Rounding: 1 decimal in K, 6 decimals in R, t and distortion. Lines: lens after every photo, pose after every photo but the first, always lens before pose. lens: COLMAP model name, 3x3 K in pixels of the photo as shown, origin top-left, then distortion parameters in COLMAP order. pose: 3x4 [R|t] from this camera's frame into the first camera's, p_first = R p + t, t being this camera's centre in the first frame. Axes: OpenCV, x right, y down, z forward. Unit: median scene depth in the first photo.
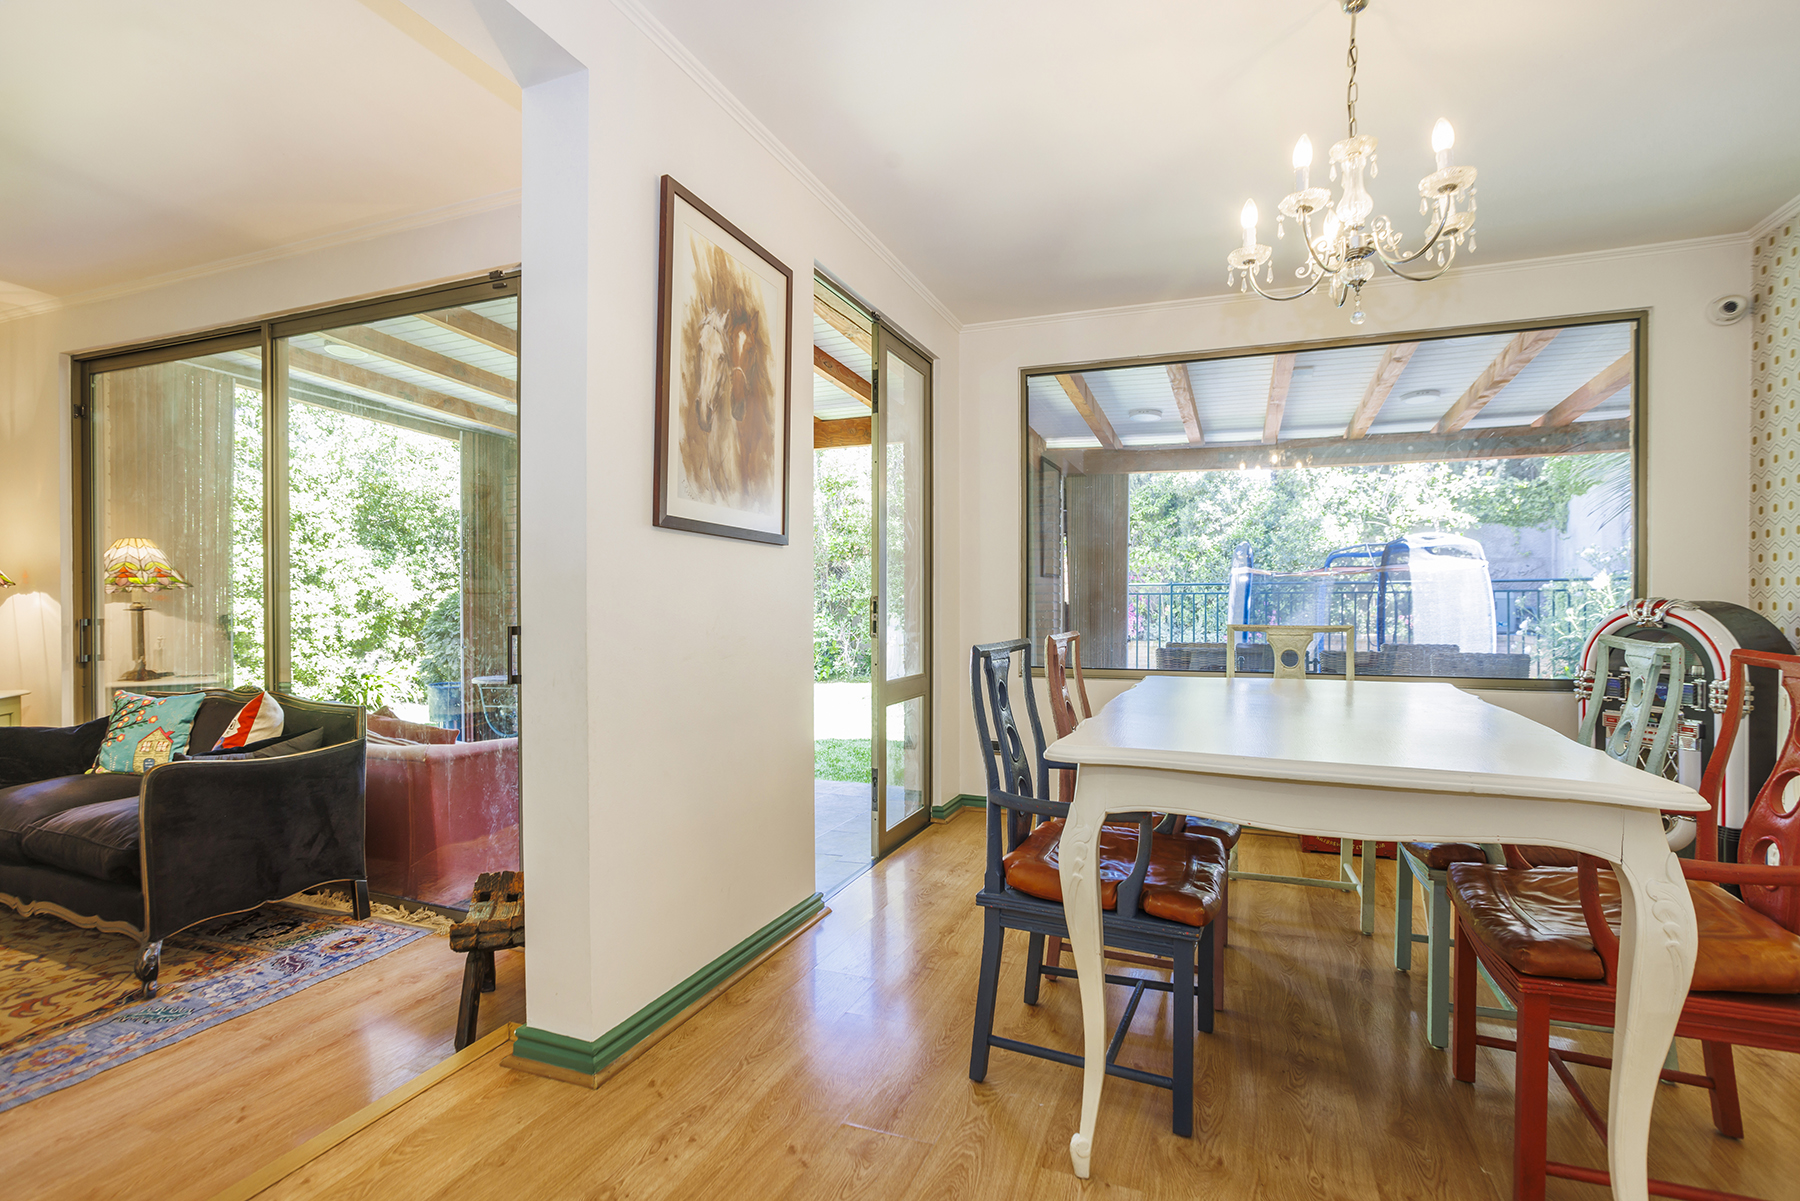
lens RADIAL K [[873.9, 0, 891.1], [0, 873.9, 617.3], [0, 0, 1]] dist [-0.031064, 0.016684]
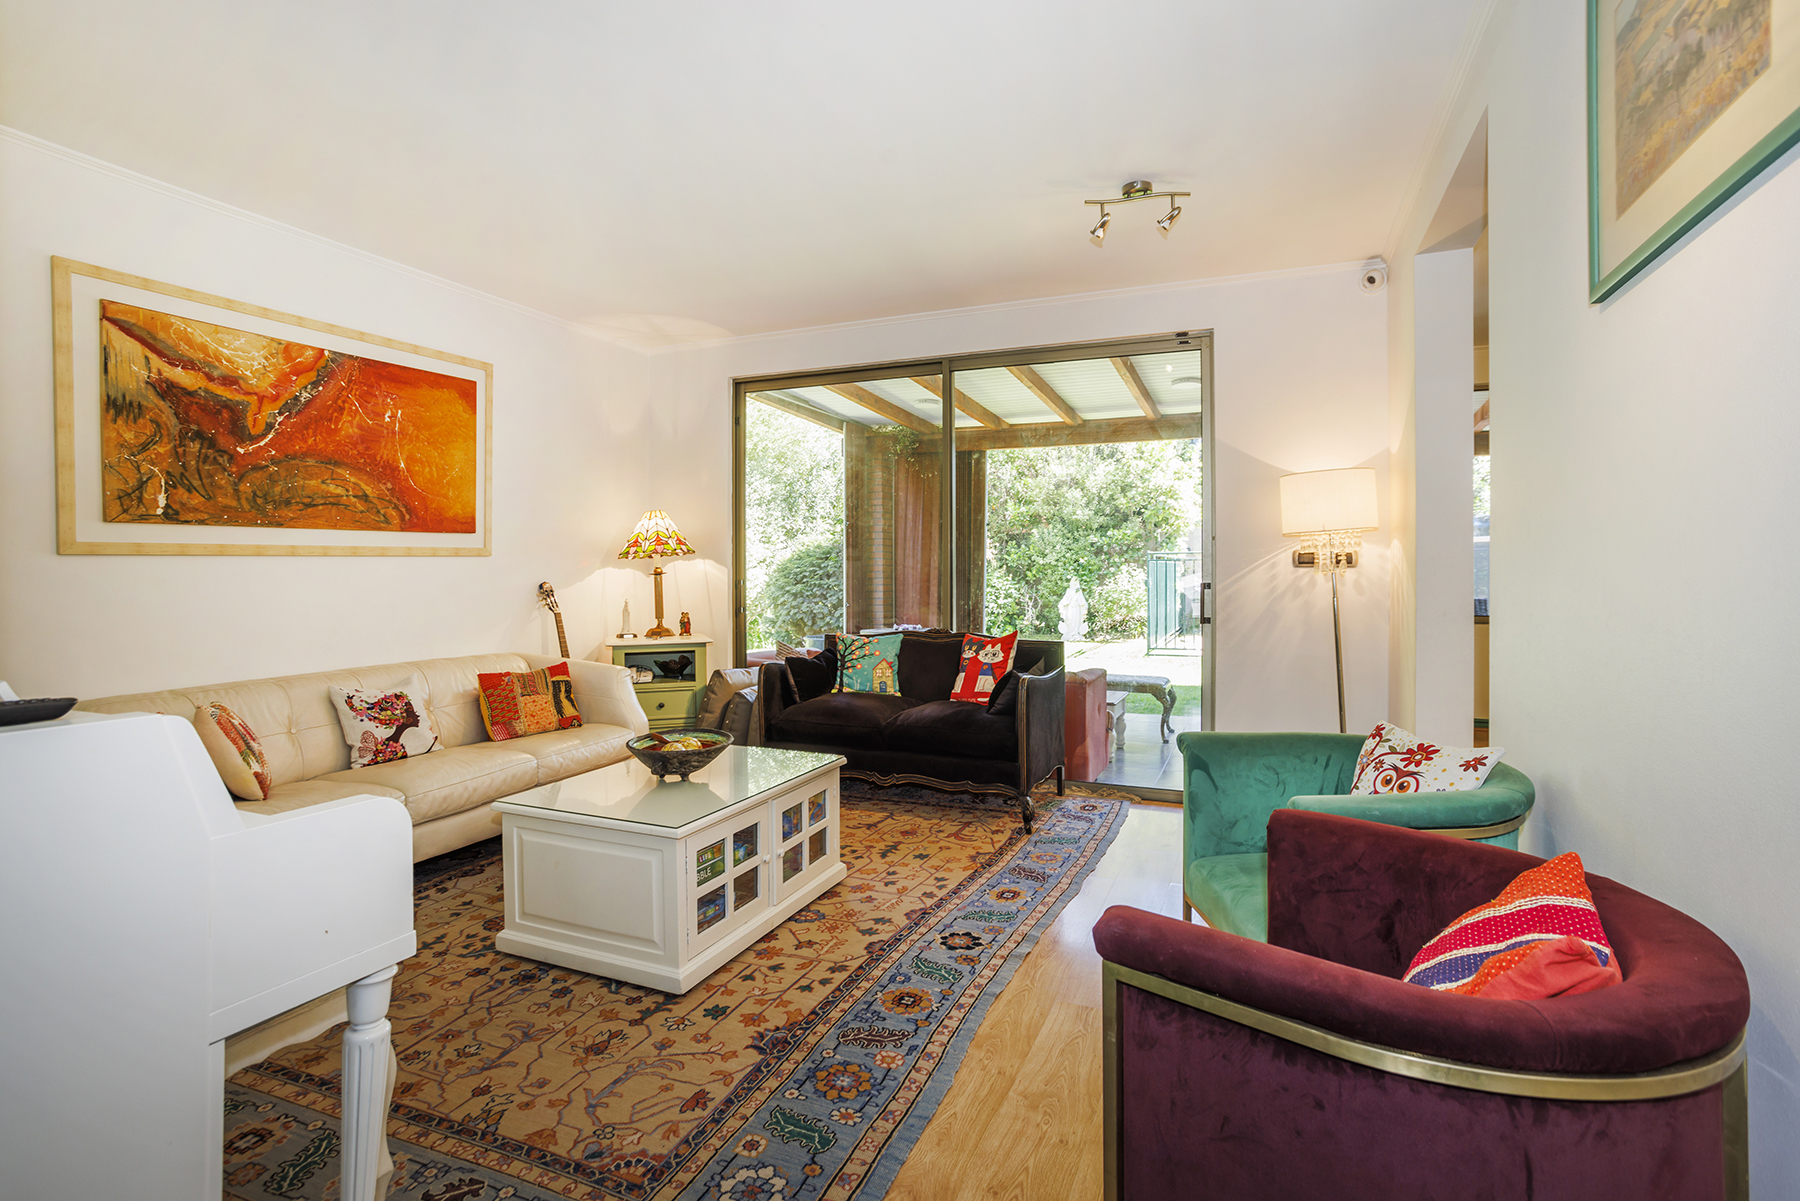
lens RADIAL K [[873.9, 0, 904.4], [0, 873.9, 576.1], [0, 0, 1]] dist [-0.031064, 0.016684]
pose [[0.999653, -0.002709, -0.026185, -1.035335], [0.002531, 0.999973, -0.006826, 0.009766], [0.026203, 0.006758, 0.999634, -0.504088]]
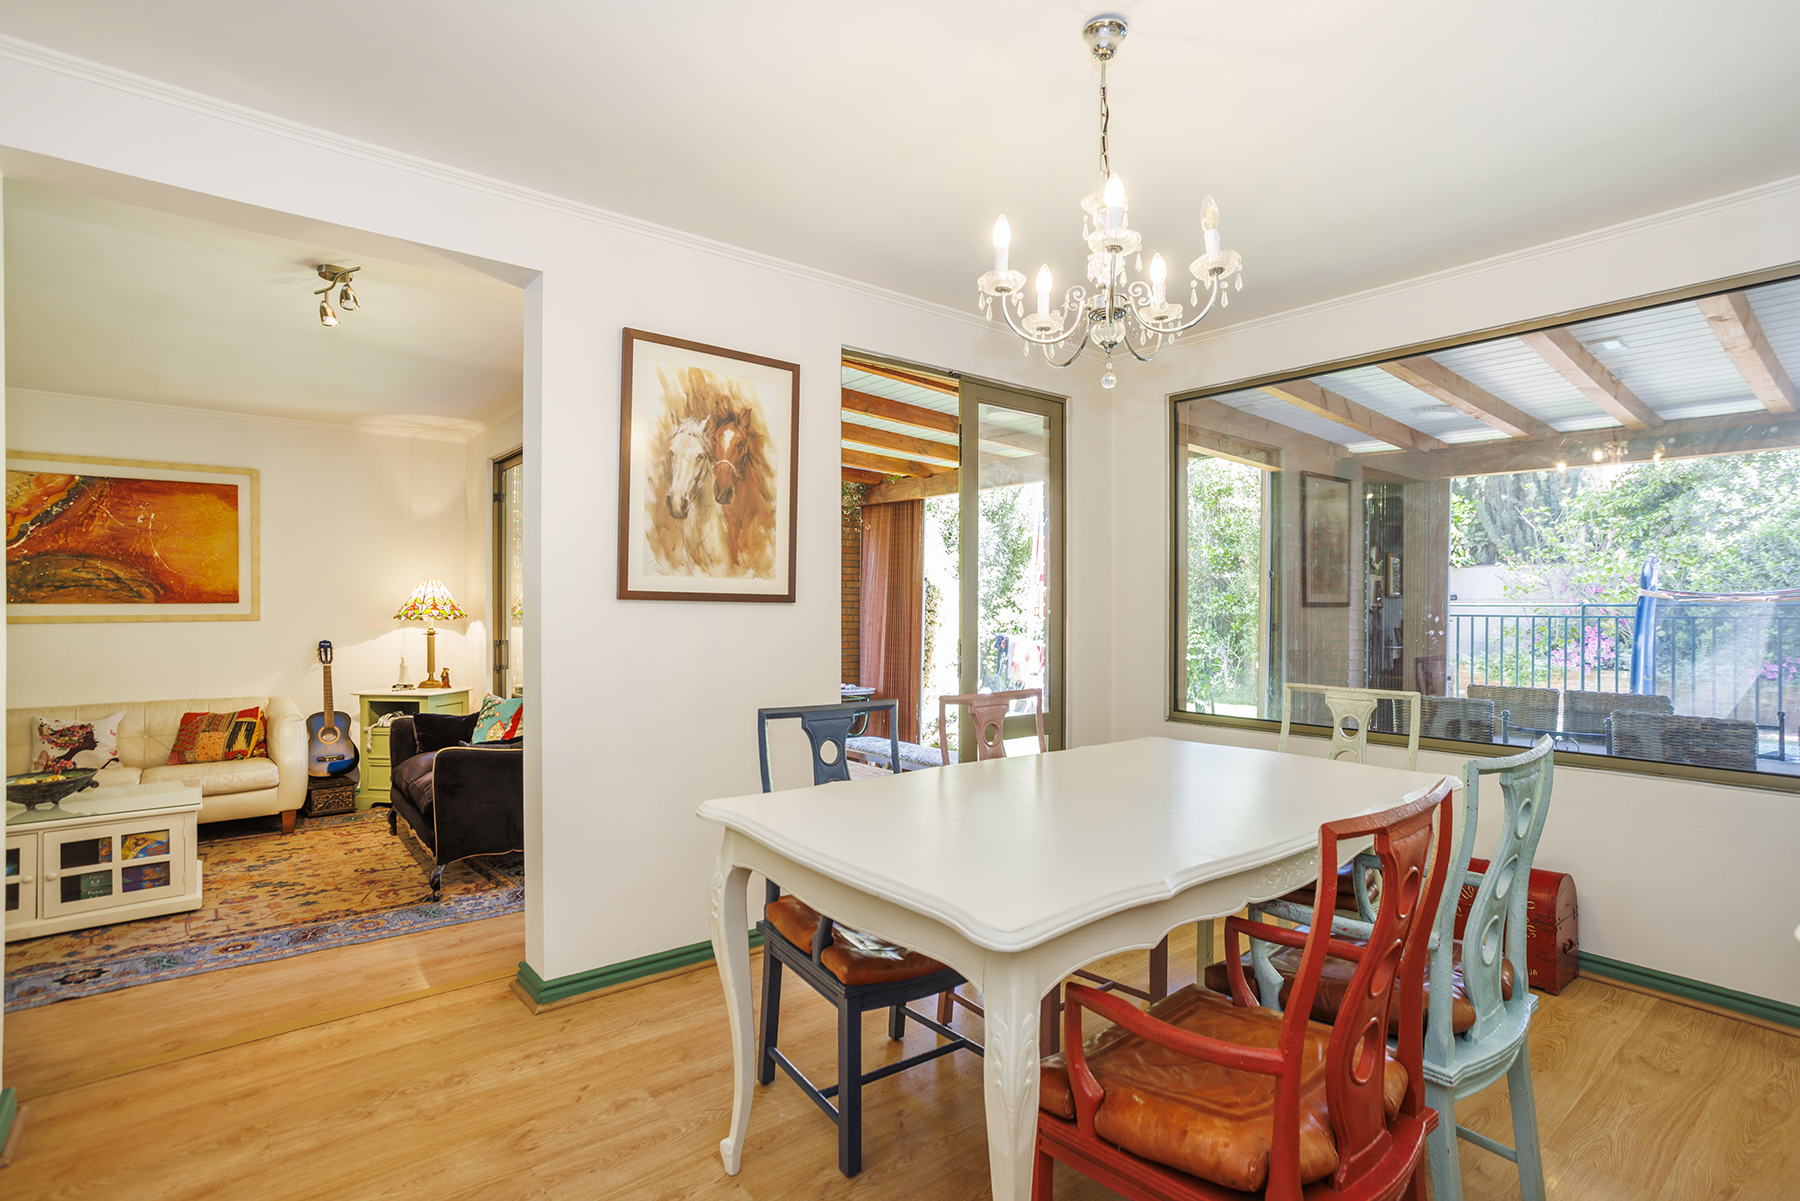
lens RADIAL K [[873.9, 0, 899.2], [0, 873.9, 629.8], [0, 0, 1]] dist [-0.031064, 0.016684]
pose [[0.879032, 0.015664, -0.476505, 0.577296], [-0.011804, 0.999869, 0.011093, -0.063591], [0.476616, -0.004126, 0.879102, 0.047070]]
